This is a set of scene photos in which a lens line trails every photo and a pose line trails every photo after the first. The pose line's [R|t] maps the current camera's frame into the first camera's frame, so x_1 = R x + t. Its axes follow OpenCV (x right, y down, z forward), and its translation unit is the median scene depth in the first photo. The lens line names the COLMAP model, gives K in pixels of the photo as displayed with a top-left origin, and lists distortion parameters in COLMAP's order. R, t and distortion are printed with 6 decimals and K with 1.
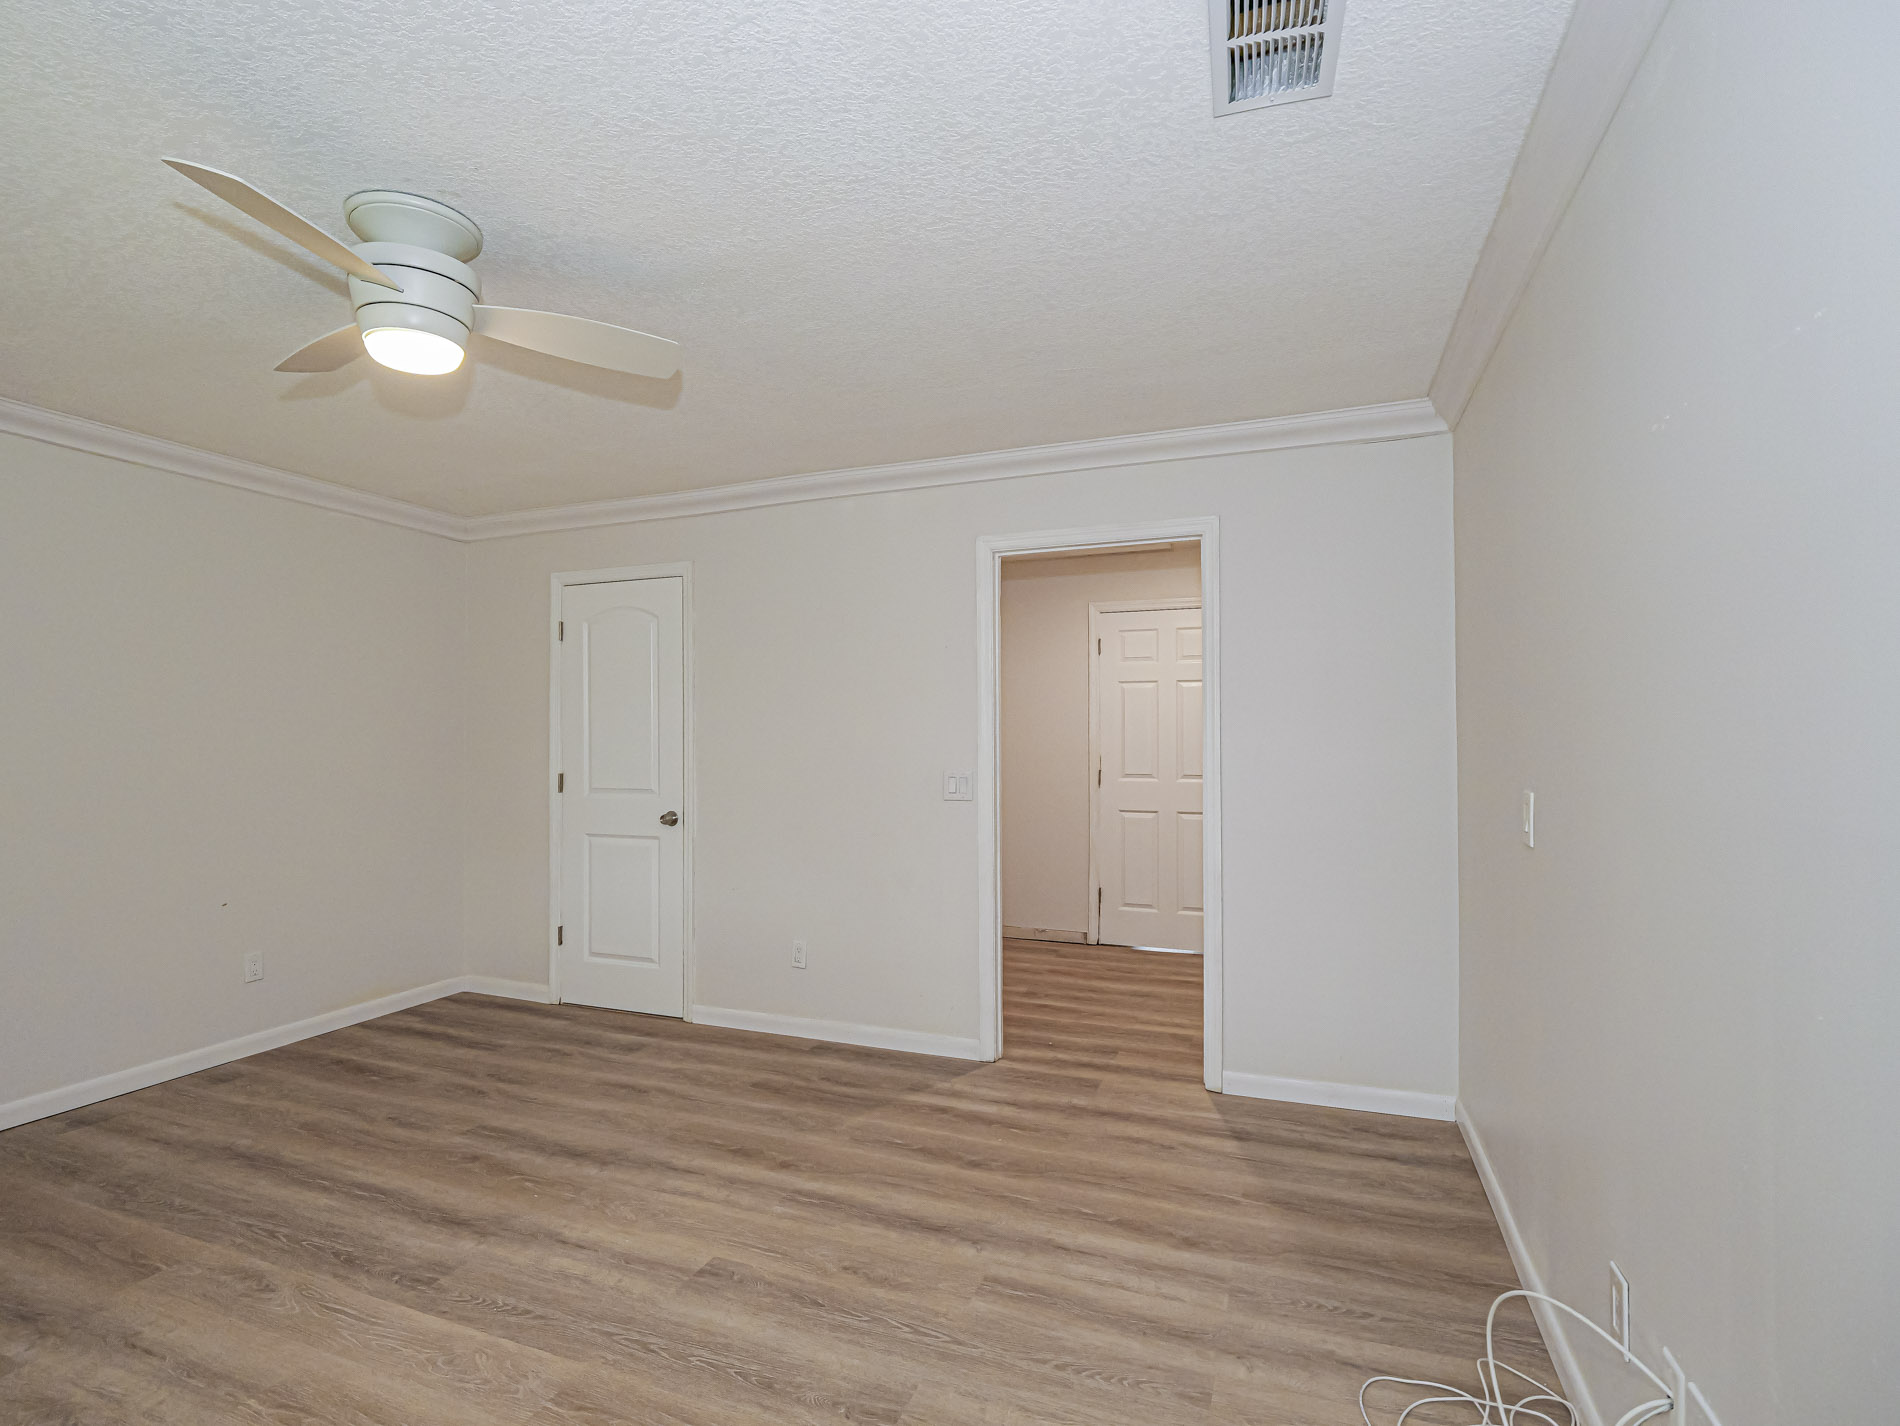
lens RADIAL K [[921.0, 0, 943.0], [0, 921.0, 710.6], [0, 0, 1]] dist [-0.012565, 0.000771]
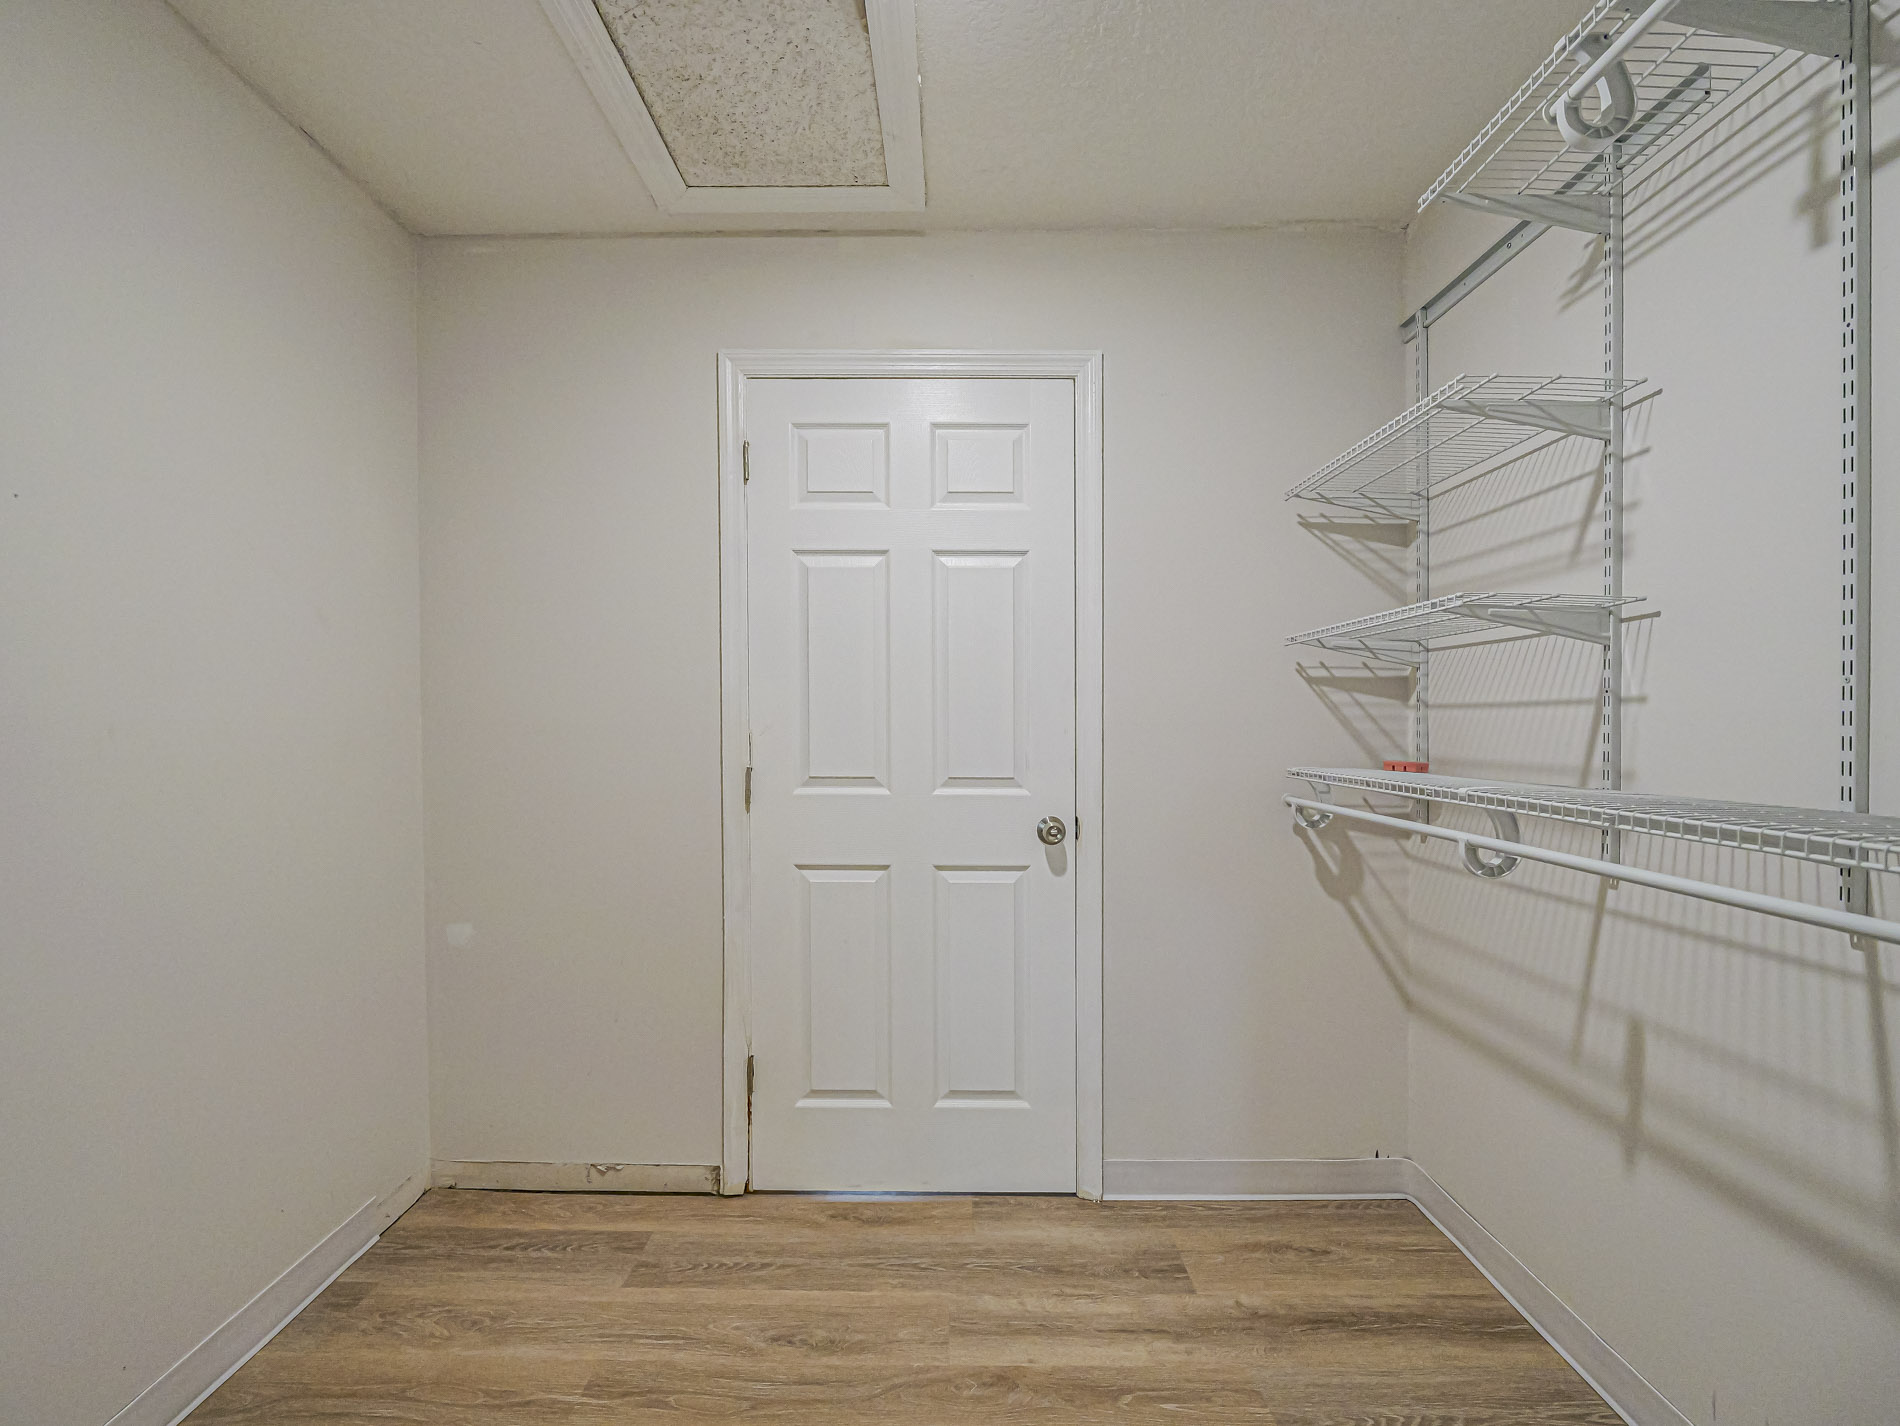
lens RADIAL K [[921.0, 0, 946.2], [0, 921.0, 720.4], [0, 0, 1]] dist [-0.012565, 0.000771]
pose [[0.932519, -0.009682, 0.360992, 0.112791], [-0.001262, 0.999547, 0.030069, 0.032818], [-0.361120, -0.028495, 0.932084, 0.632474]]
